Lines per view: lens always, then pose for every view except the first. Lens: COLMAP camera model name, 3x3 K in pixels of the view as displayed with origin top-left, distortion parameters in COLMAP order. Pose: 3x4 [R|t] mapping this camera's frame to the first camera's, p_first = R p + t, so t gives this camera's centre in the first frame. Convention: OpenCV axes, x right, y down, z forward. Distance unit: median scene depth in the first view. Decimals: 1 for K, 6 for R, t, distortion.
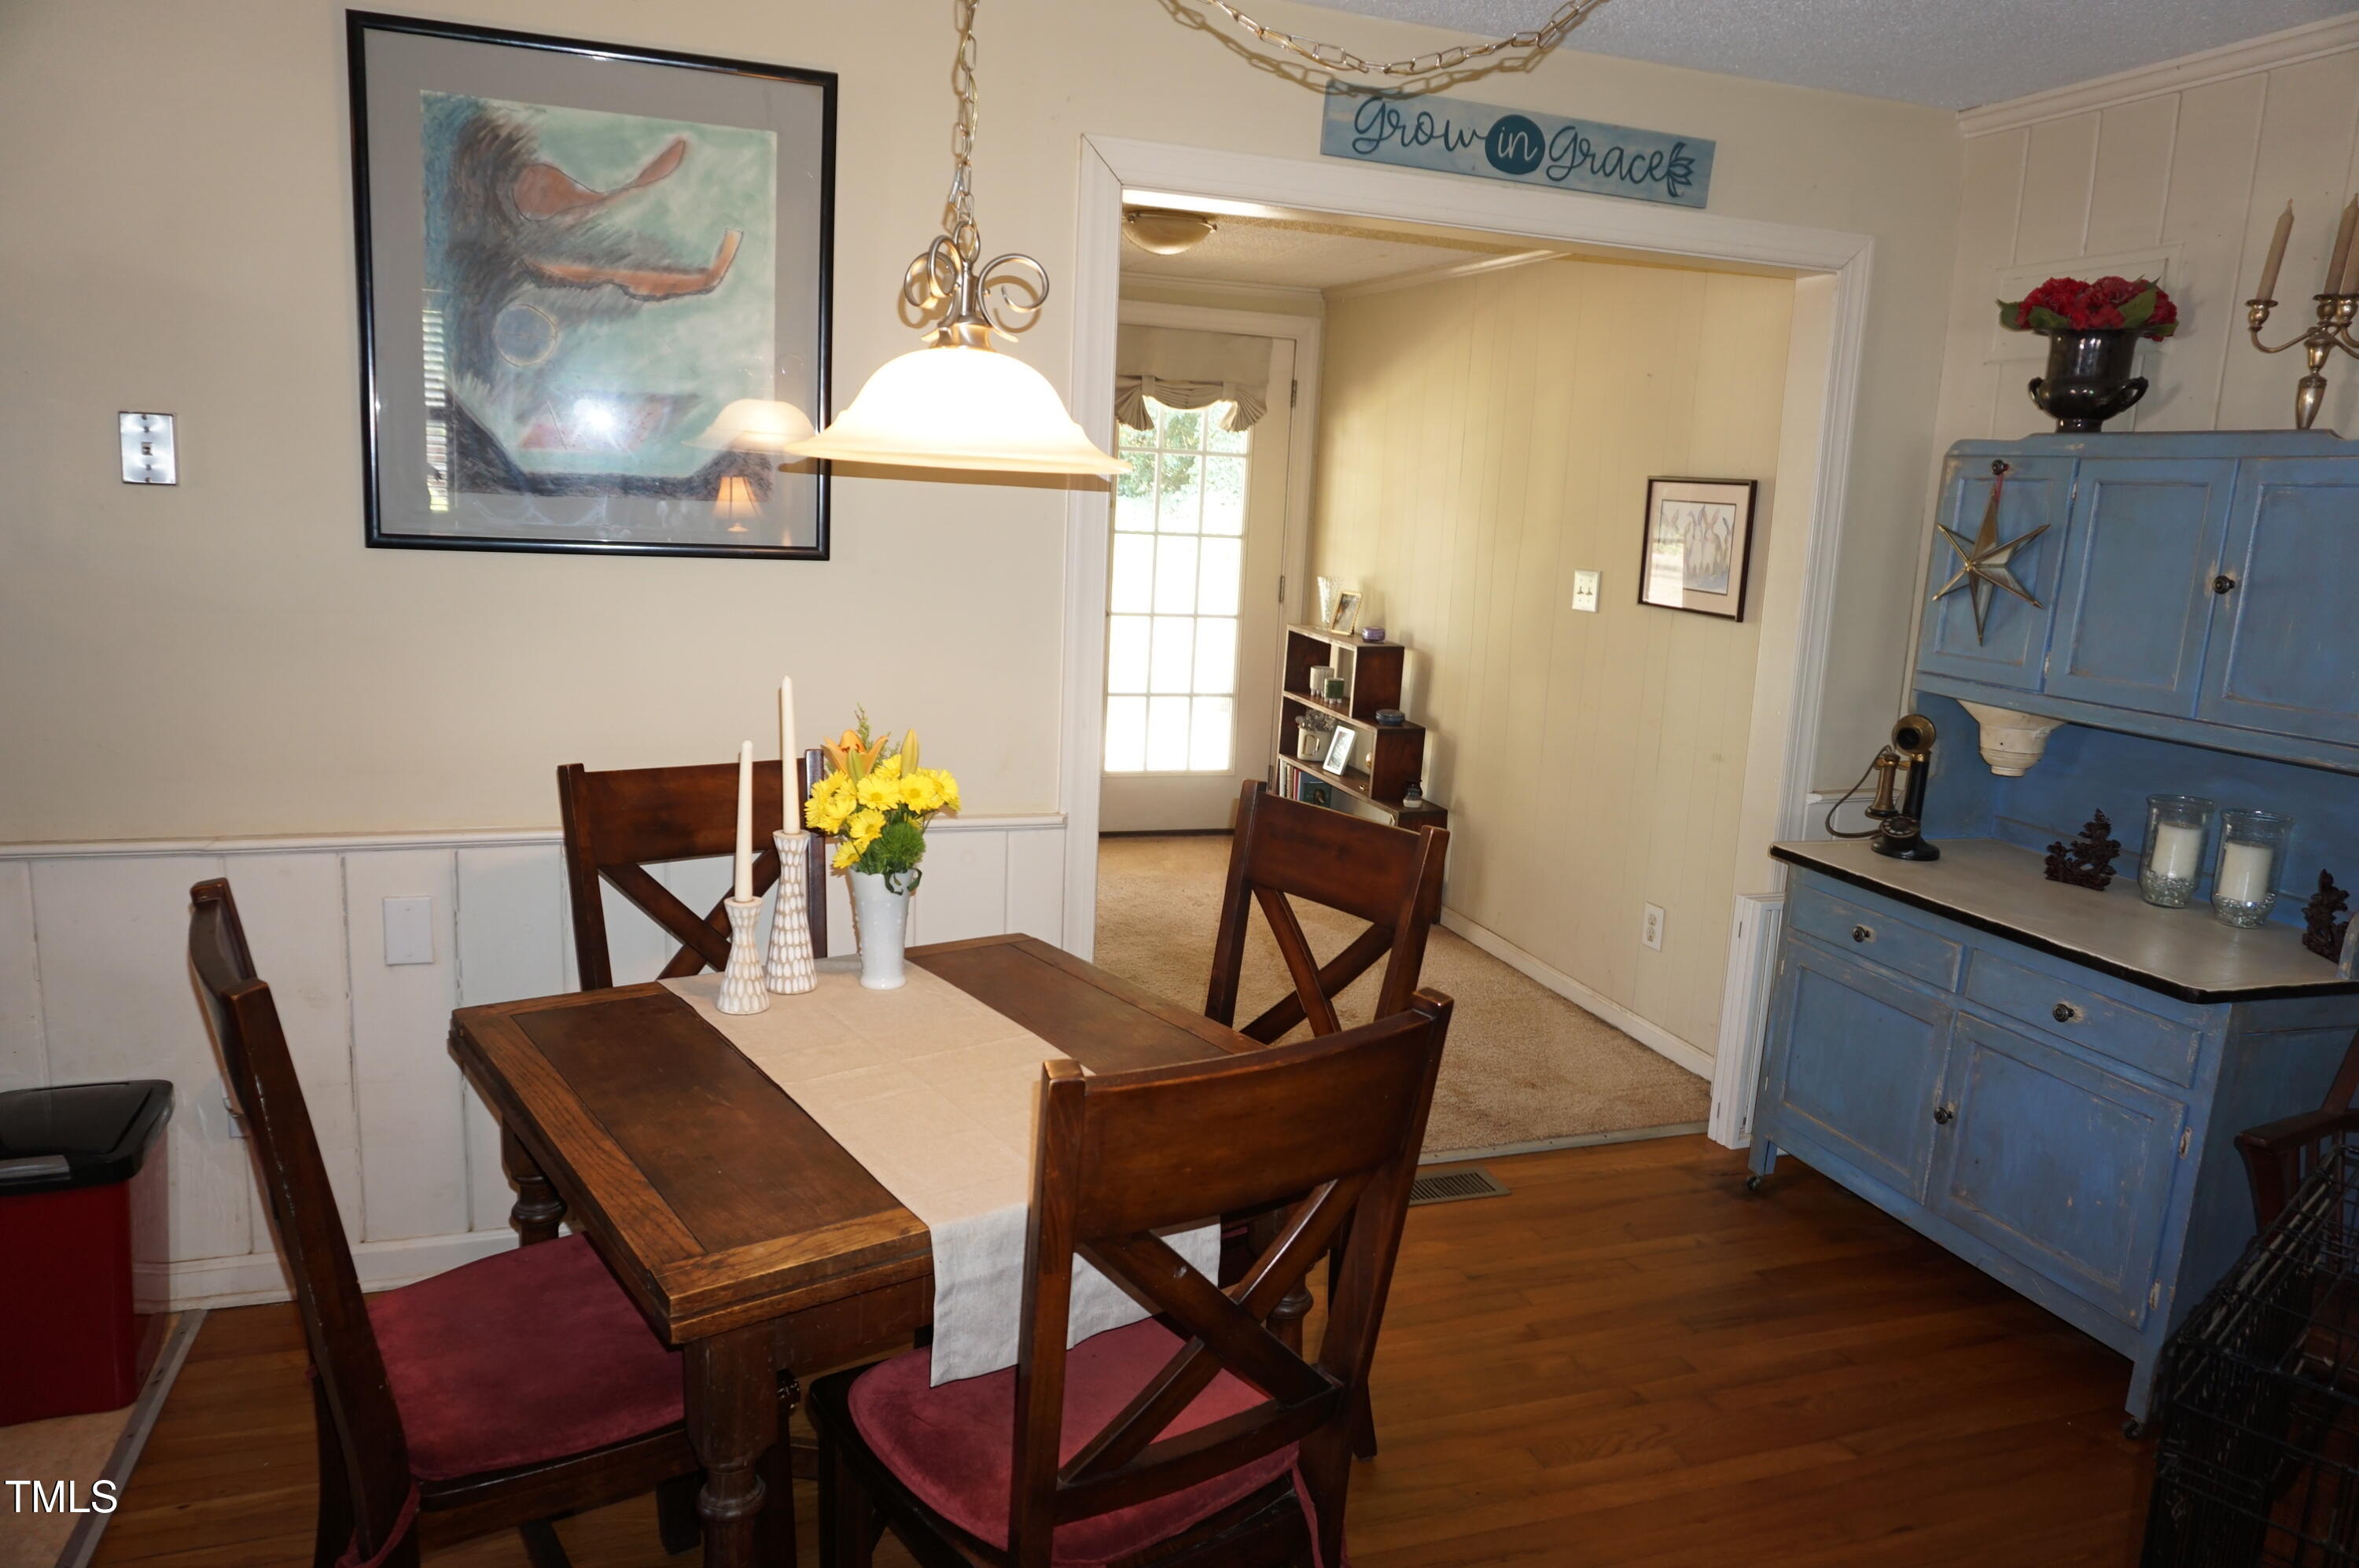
lens RADIAL K [[1582.4, 0, 1167.3], [0, 1582.4, 797.3], [0, 0, 1]] dist [-0.043380, 0.030606]
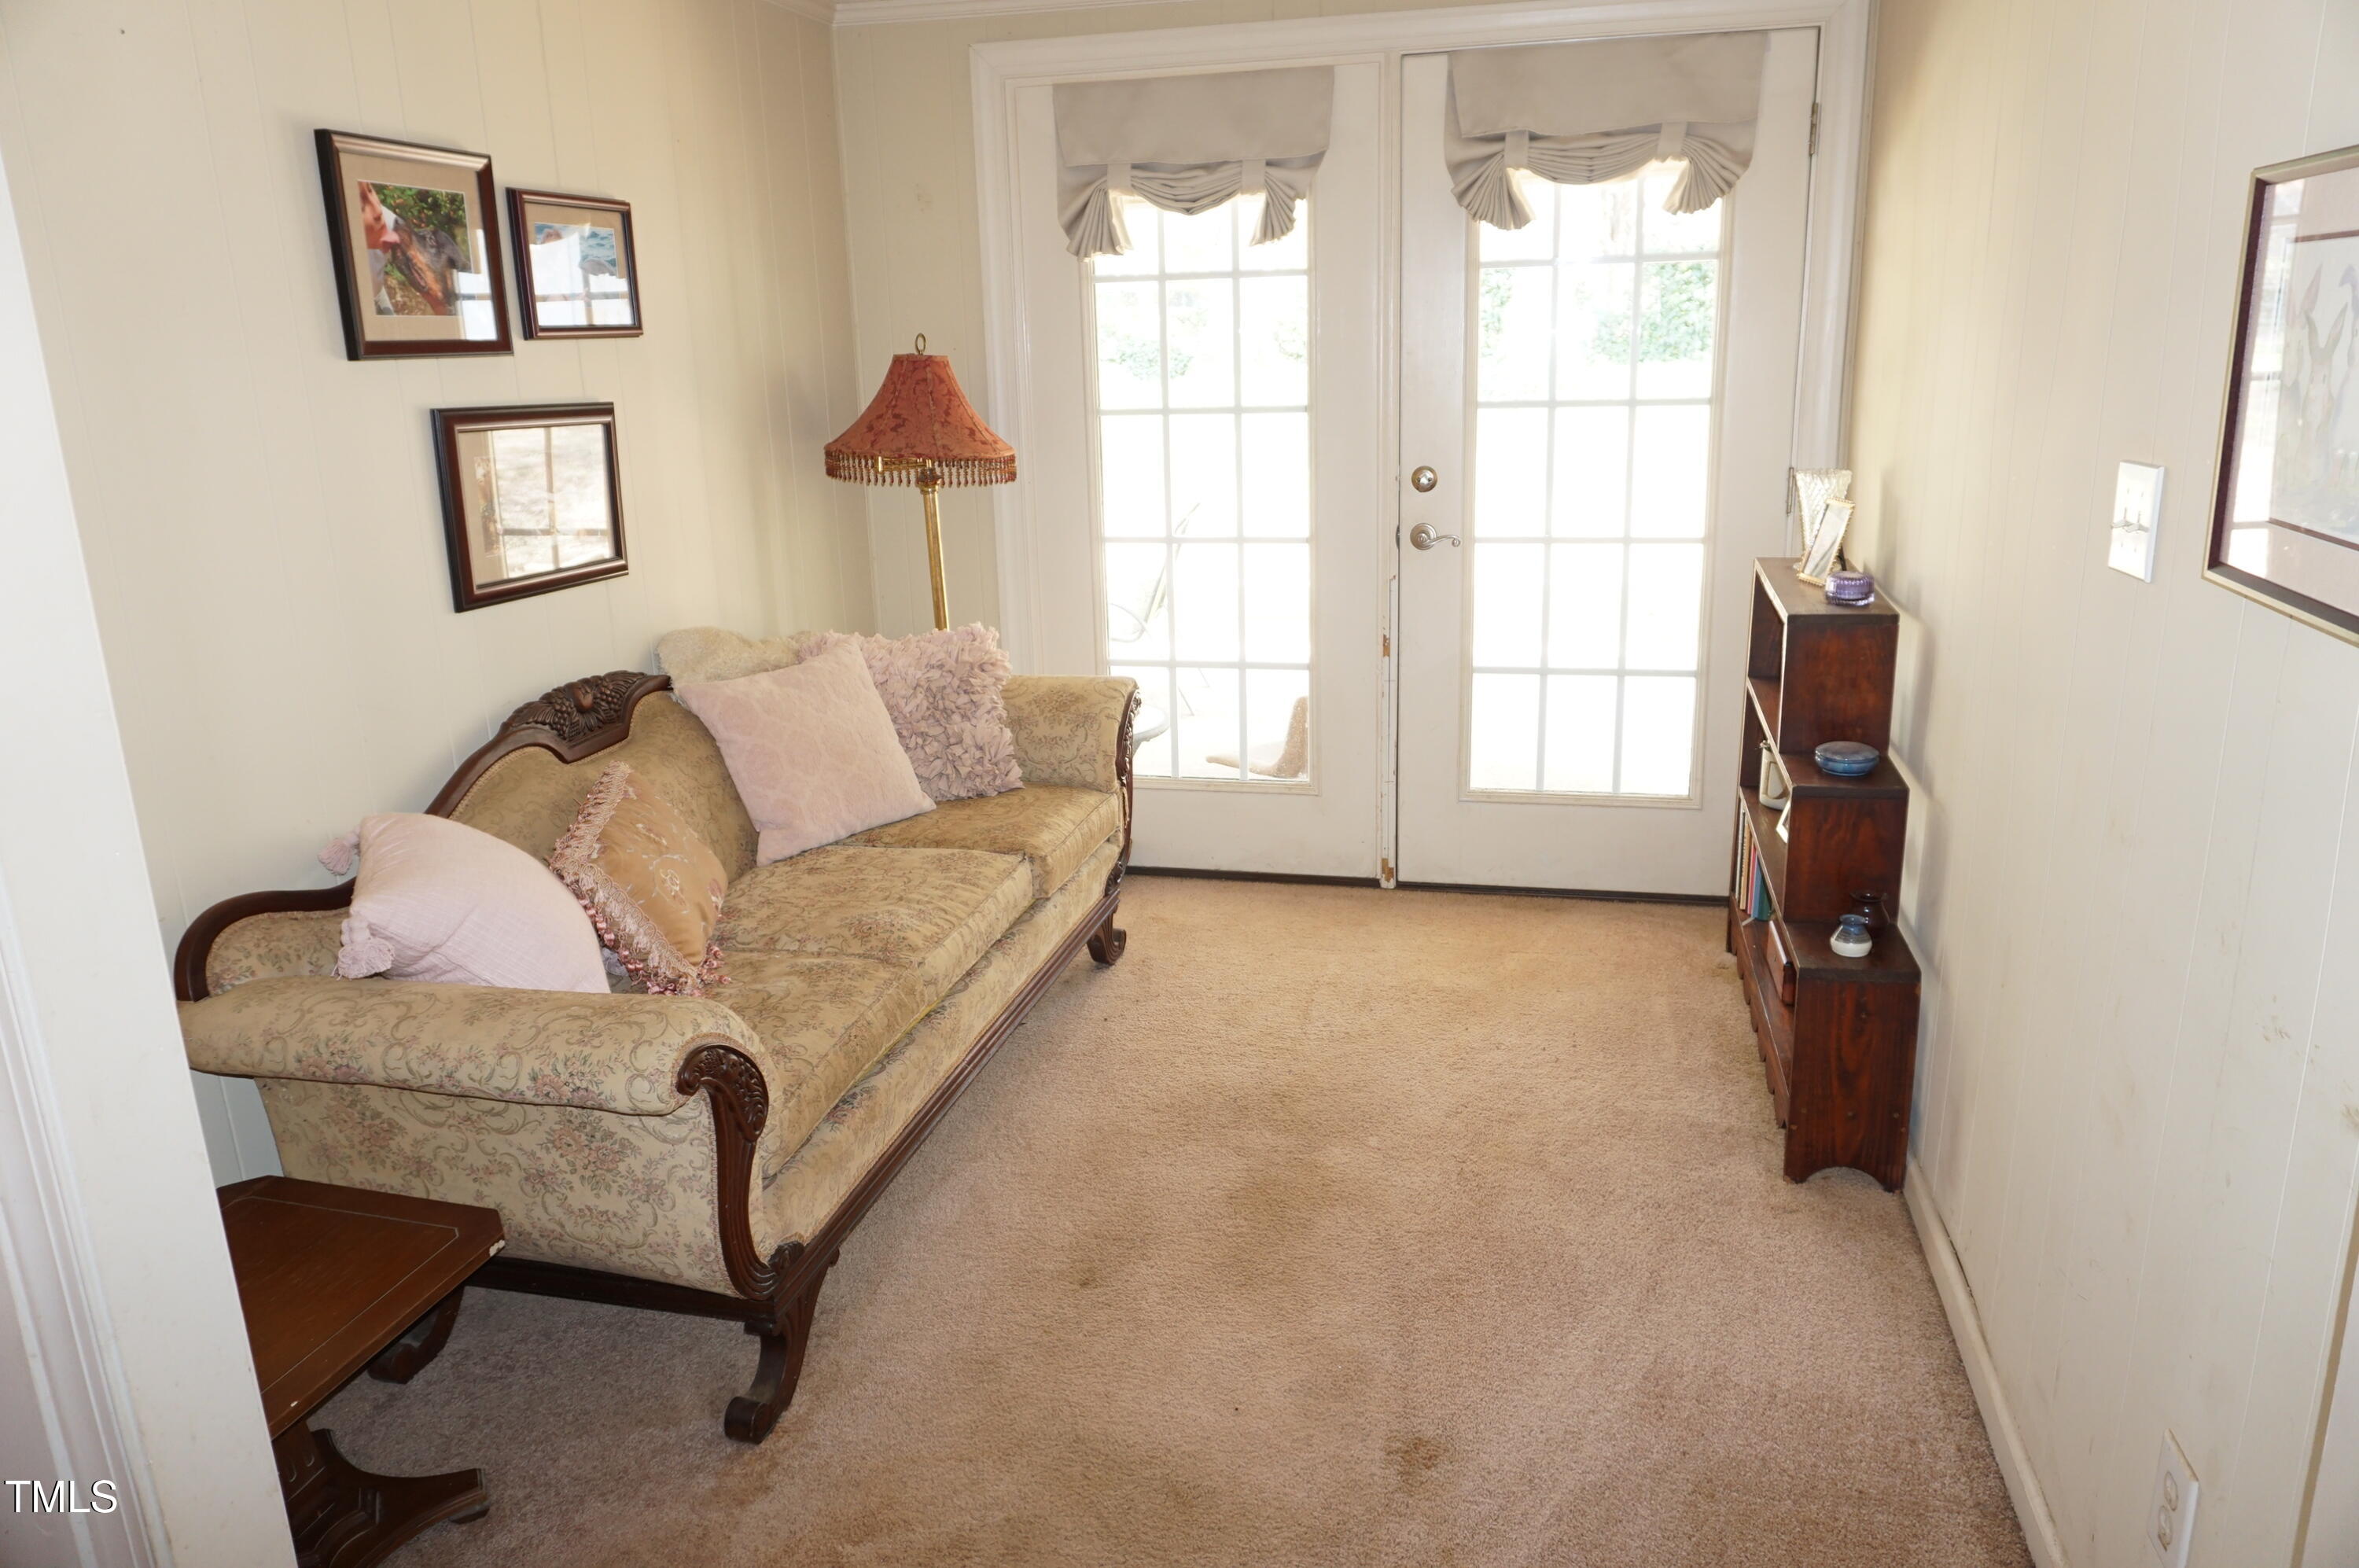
lens RADIAL K [[1582.4, 0, 1182.7], [0, 1582.4, 763.9], [0, 0, 1]] dist [-0.043380, 0.030606]
pose [[0.837834, 0.065970, -0.541924, 0.211722], [-0.033748, 0.997032, 0.069196, -0.068872], [0.544881, -0.039686, 0.837574, 0.429654]]
